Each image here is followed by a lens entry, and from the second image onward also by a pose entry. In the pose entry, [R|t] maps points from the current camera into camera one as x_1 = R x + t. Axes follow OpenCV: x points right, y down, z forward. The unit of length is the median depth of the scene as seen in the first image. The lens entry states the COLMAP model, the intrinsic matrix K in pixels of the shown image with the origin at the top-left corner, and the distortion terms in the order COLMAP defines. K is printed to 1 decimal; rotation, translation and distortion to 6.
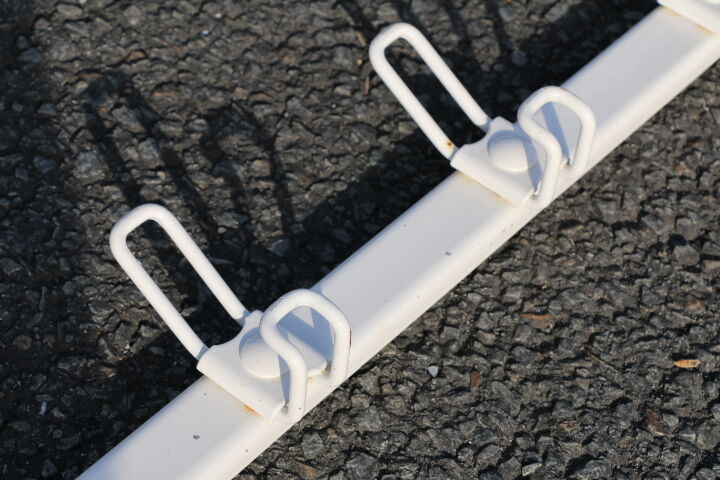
lens RADIAL K [[1891.0, 0, 360.4], [0, 1891.0, 240.6], [0, 0, 1]] dist [0.277490, 0.000000]
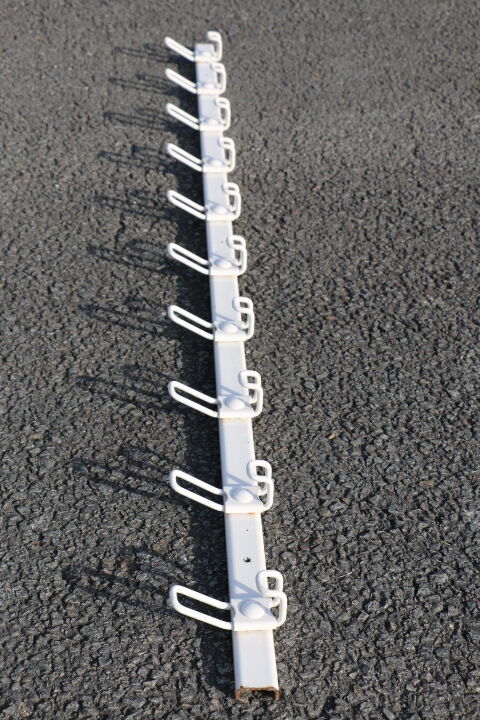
lens RADIAL K [[1285.9, 0, 241.1], [0, 1285.9, 359.7], [0, 0, 1]] dist [0.192392, 0.000000]
pose [[0.722183, -0.431668, 0.540476, -0.881512], [0.521190, 0.853311, -0.014890, -0.069887], [-0.454767, 0.292444, 0.841227, -0.524760]]
